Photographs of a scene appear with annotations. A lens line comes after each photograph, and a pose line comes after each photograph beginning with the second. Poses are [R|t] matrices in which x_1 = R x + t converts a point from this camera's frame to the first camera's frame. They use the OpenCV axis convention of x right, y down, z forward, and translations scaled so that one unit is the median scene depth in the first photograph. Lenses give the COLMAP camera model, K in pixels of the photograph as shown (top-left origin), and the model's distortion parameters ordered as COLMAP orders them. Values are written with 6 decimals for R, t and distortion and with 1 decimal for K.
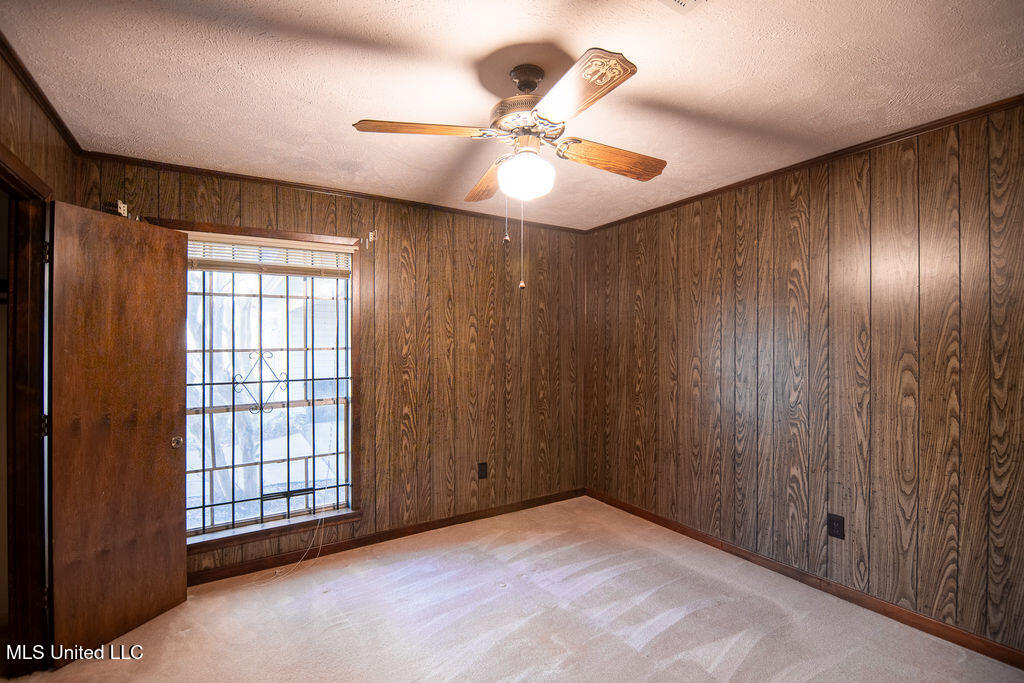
lens RADIAL K [[470.5, 0, 523.2], [0, 470.5, 343.9], [0, 0, 1]] dist [-0.016567, -0.000779]
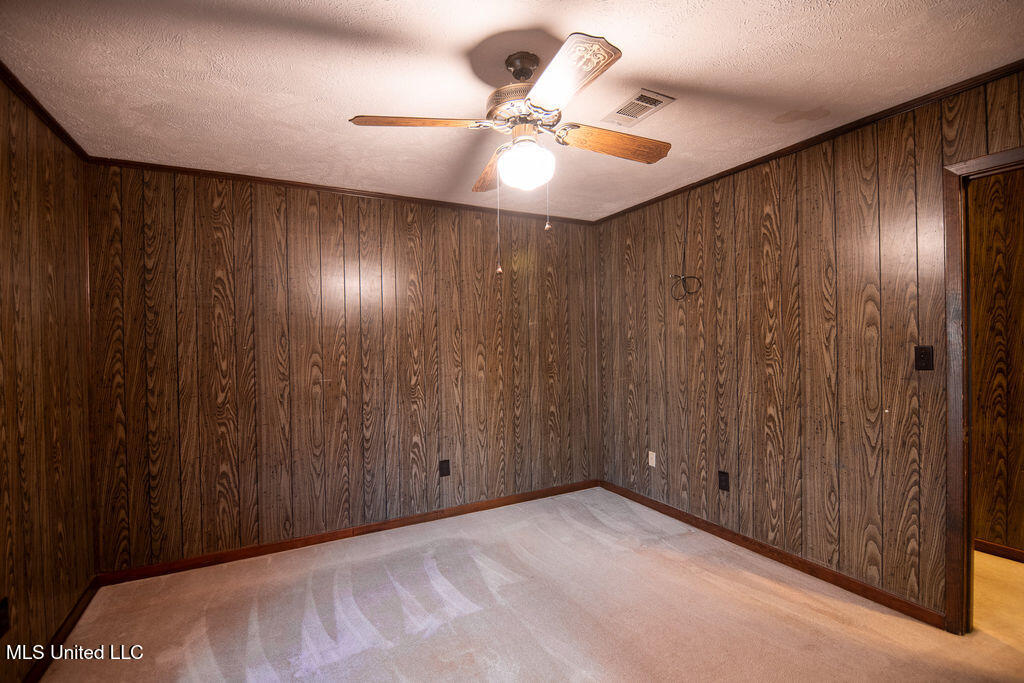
lens RADIAL K [[463.7, 0, 512.7], [0, 463.7, 345.9], [0, 0, 1]] dist [-0.000805, -0.000465]
pose [[0.078174, -0.008102, 0.996907, -0.657338], [0.014289, 0.999873, 0.007005, 0.014355], [-0.996837, 0.013697, 0.078280, 0.635993]]
